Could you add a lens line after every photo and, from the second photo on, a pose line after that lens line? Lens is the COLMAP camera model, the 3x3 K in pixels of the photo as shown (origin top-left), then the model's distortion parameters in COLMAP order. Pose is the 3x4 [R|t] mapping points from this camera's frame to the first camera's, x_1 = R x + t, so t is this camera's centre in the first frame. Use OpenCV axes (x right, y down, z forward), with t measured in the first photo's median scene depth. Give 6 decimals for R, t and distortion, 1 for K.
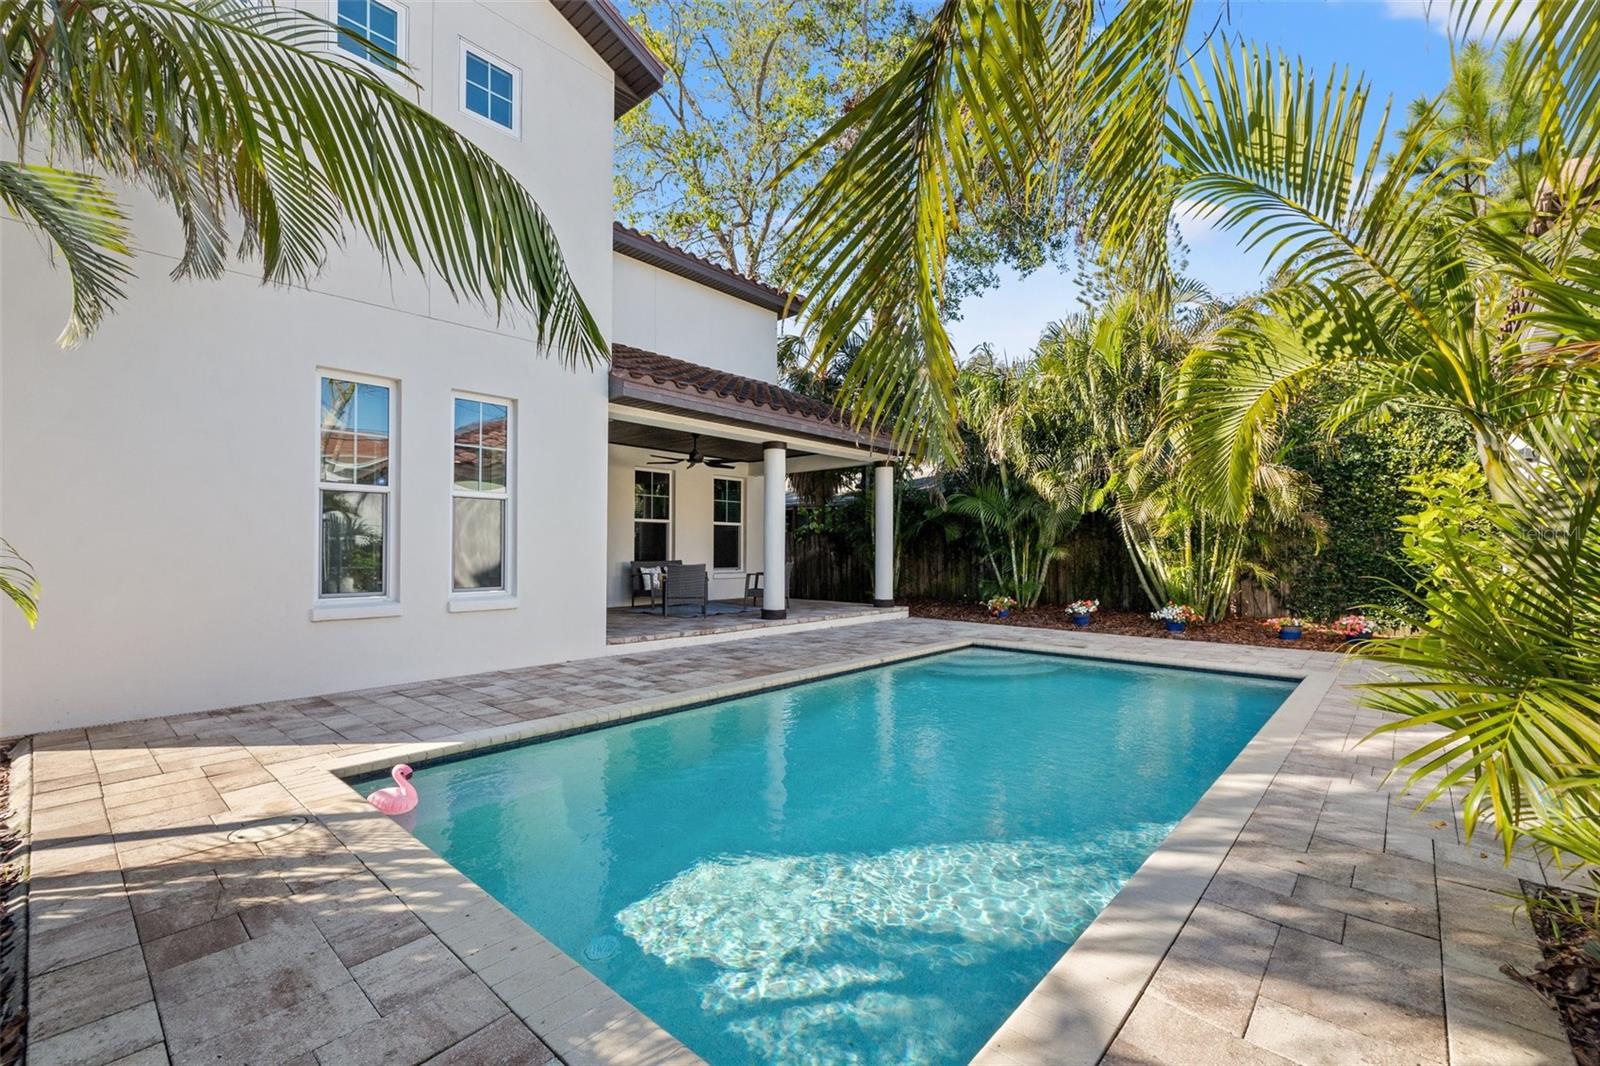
lens RADIAL K [[681.7, 0, 804.1], [0, 681.7, 547.8], [0, 0, 1]] dist [-0.004820, -0.000020]
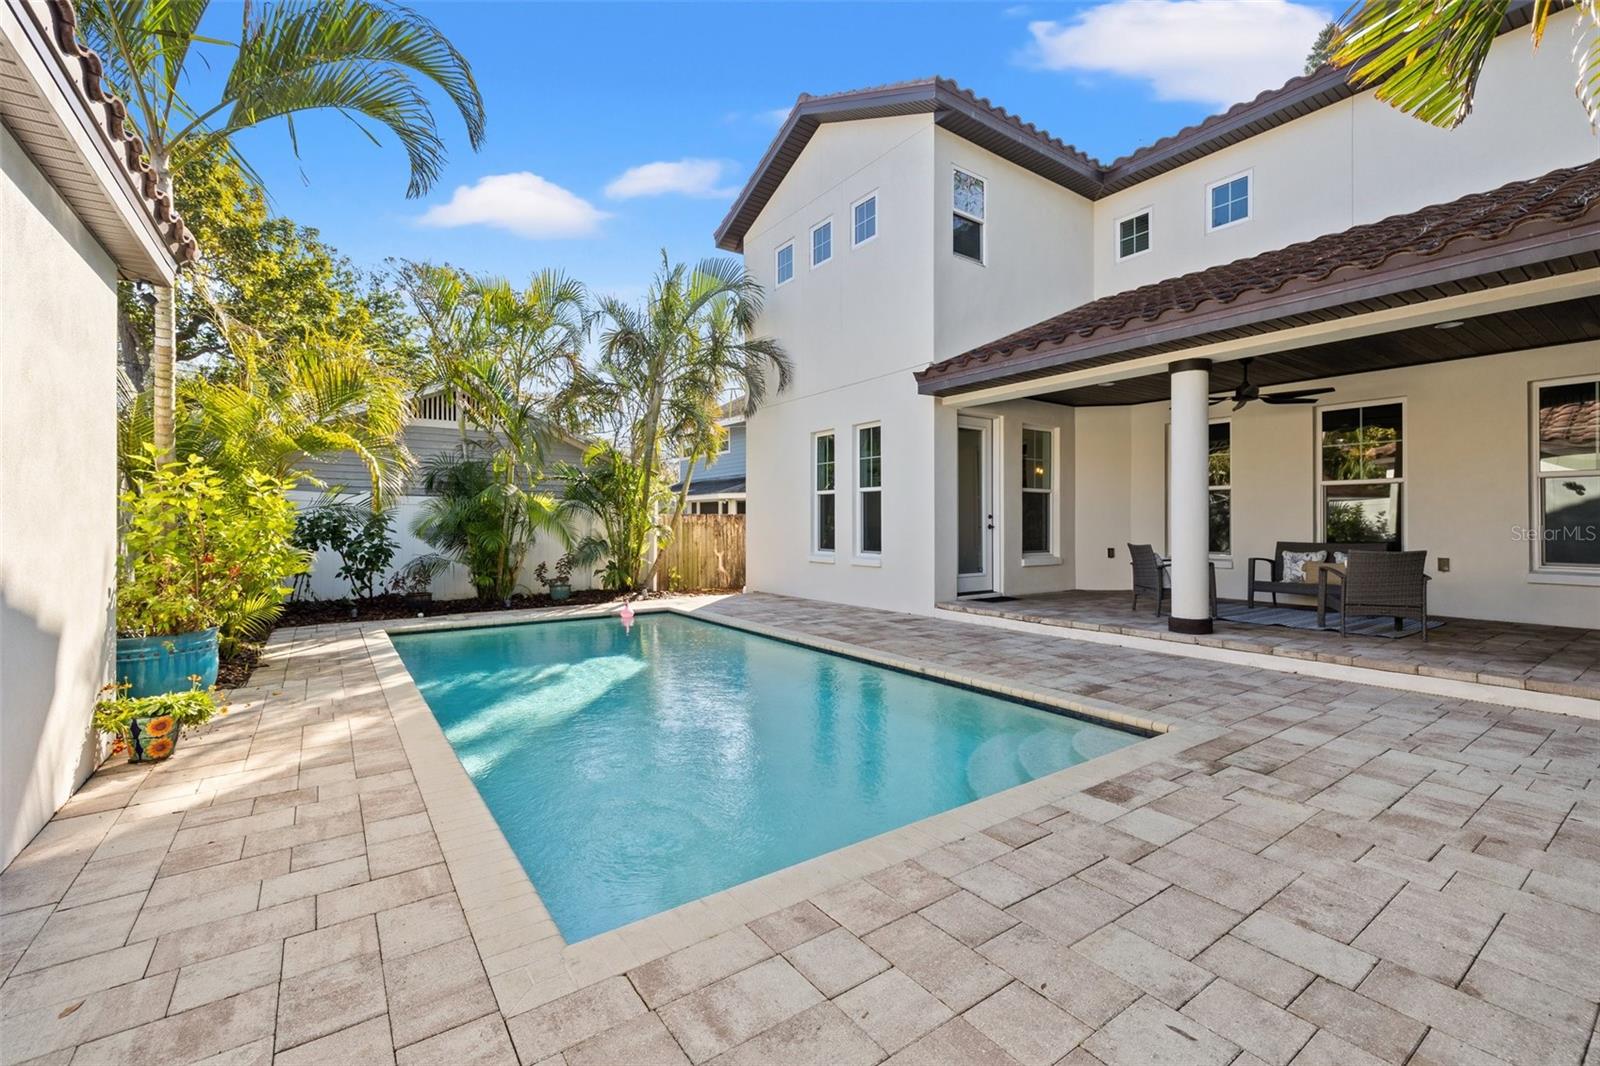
lens RADIAL K [[681.7, 0, 809.4], [0, 681.7, 520.8], [0, 0, 1]] dist [-0.004820, -0.000020]
pose [[-0.223268, -0.006964, -0.974732, 2.587920], [0.002693, 0.999966, -0.007761, 0.007829], [0.974753, -0.004358, -0.223242, 3.060652]]
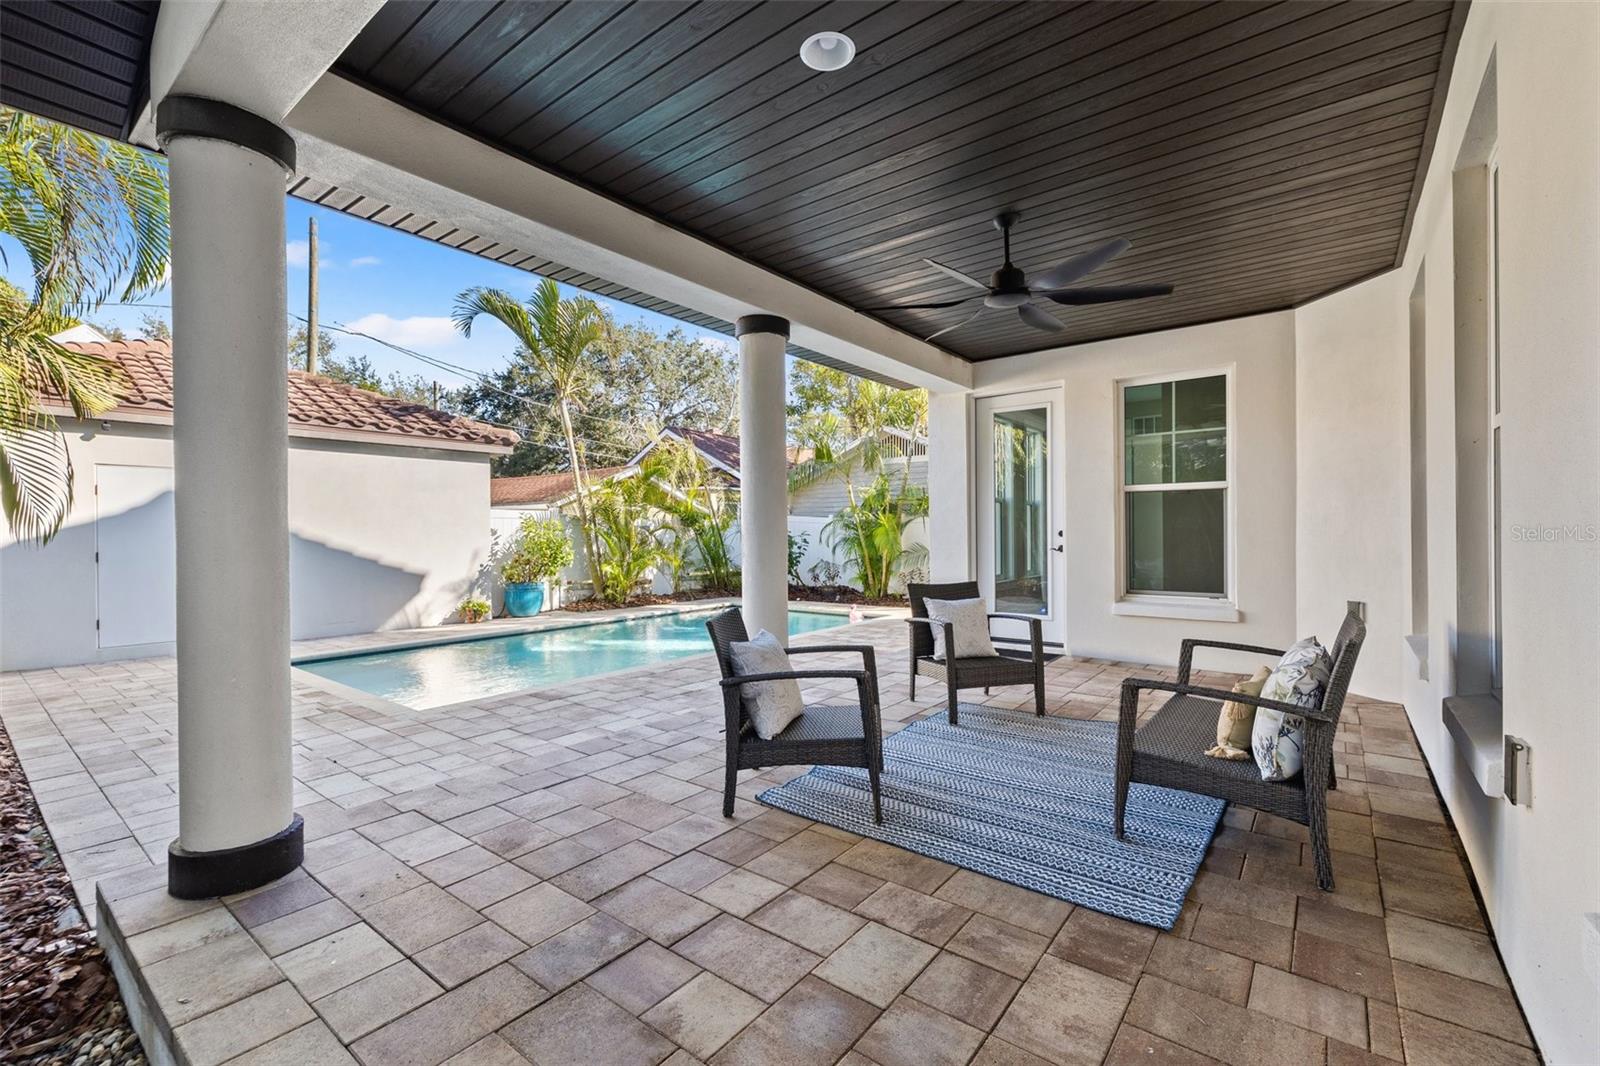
lens RADIAL K [[681.7, 0, 801.6], [0, 681.7, 530.8], [0, 0, 1]] dist [-0.004820, -0.000020]
pose [[-0.998146, 0.004419, -0.060712, -0.202706], [0.004660, 0.999982, -0.003833, -0.047219], [0.060694, -0.004108, -0.998148, 5.642697]]
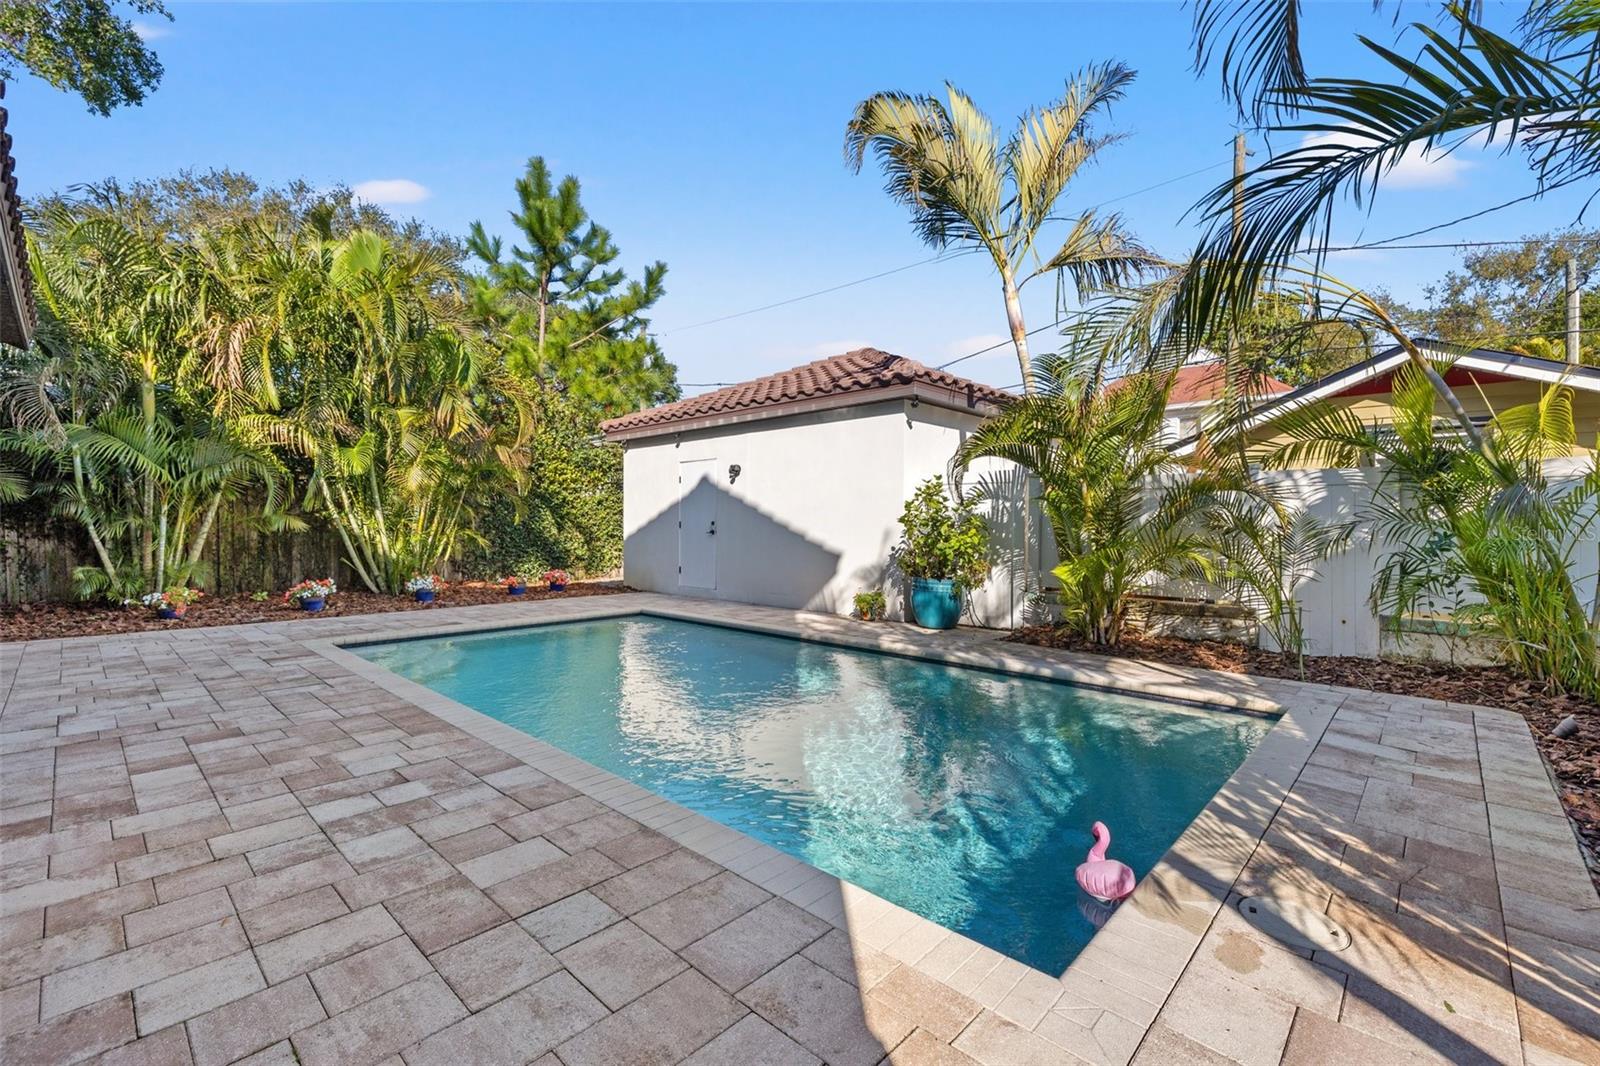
lens RADIAL K [[681.7, 0, 790.6], [0, 681.7, 532.3], [0, 0, 1]] dist [-0.004820, -0.000020]
pose [[0.040881, -0.014646, 0.999057, -1.692044], [-0.005354, 0.999875, 0.014877, 0.017988], [-0.999150, -0.005958, 0.040798, 1.683921]]
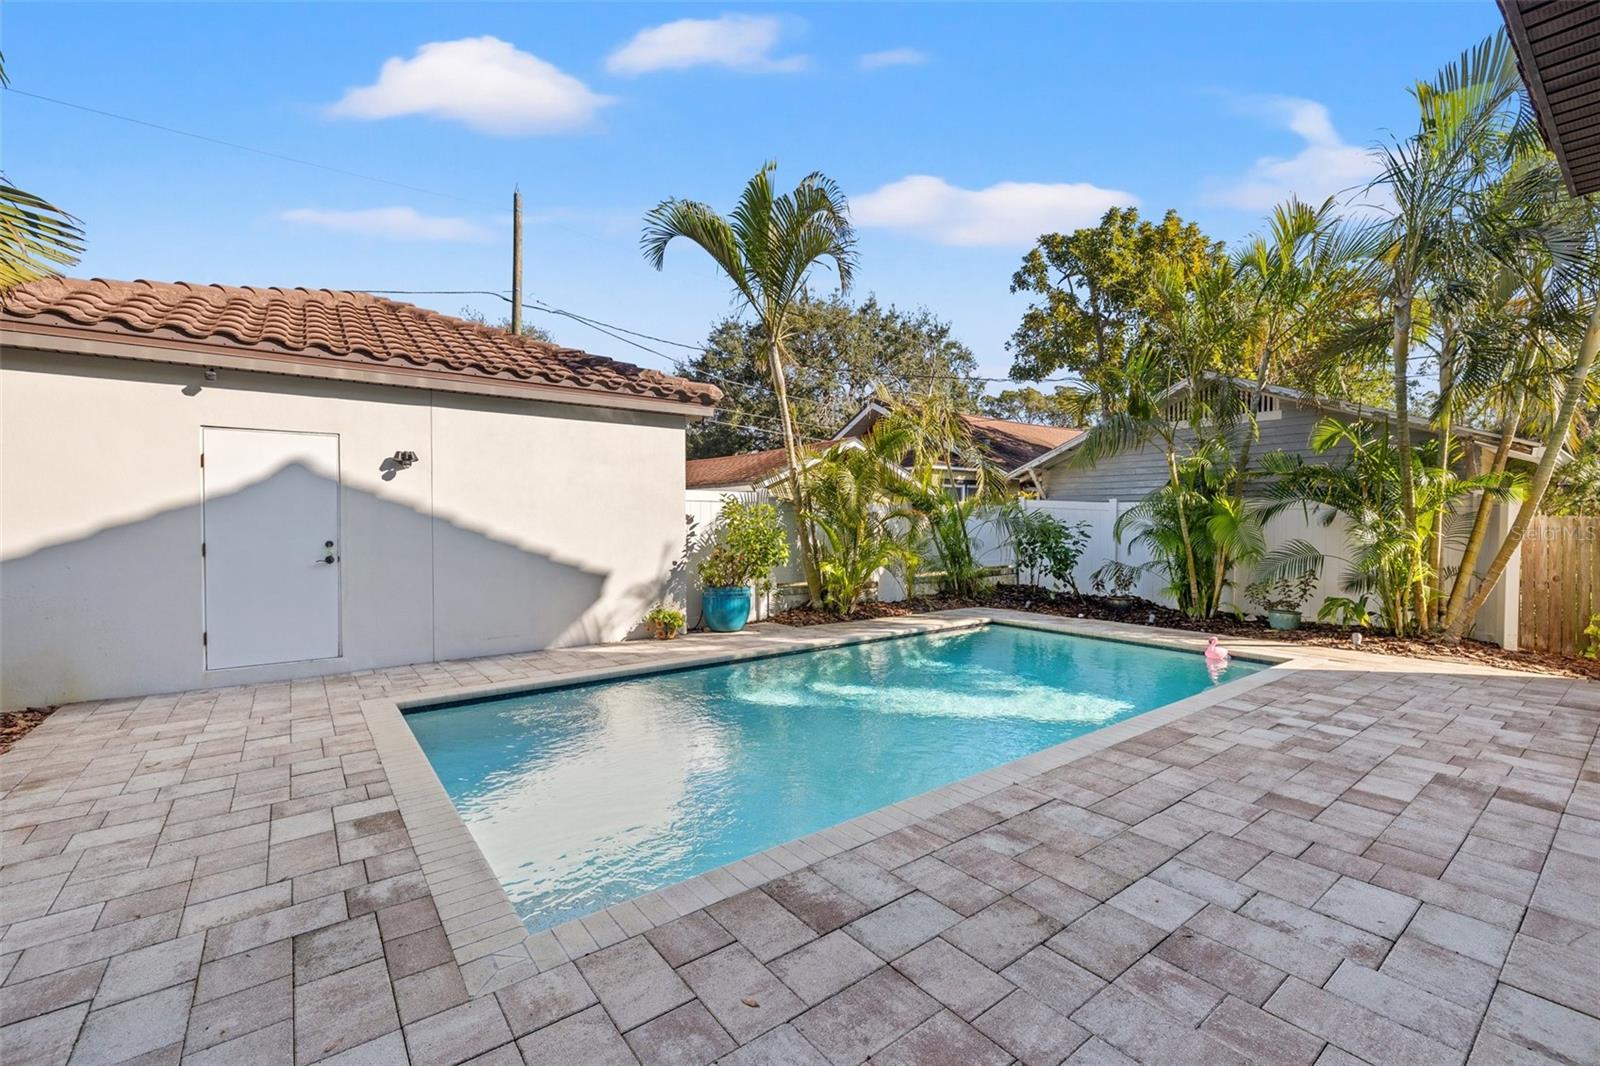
lens RADIAL K [[681.7, 0, 797.6], [0, 681.7, 528.7], [0, 0, 1]] dist [-0.004820, -0.000020]
pose [[-0.979153, -0.004215, 0.203078, 0.299142], [-0.002331, 0.999952, 0.009517, -0.051926], [-0.203109, 0.008845, -0.979116, 4.346028]]
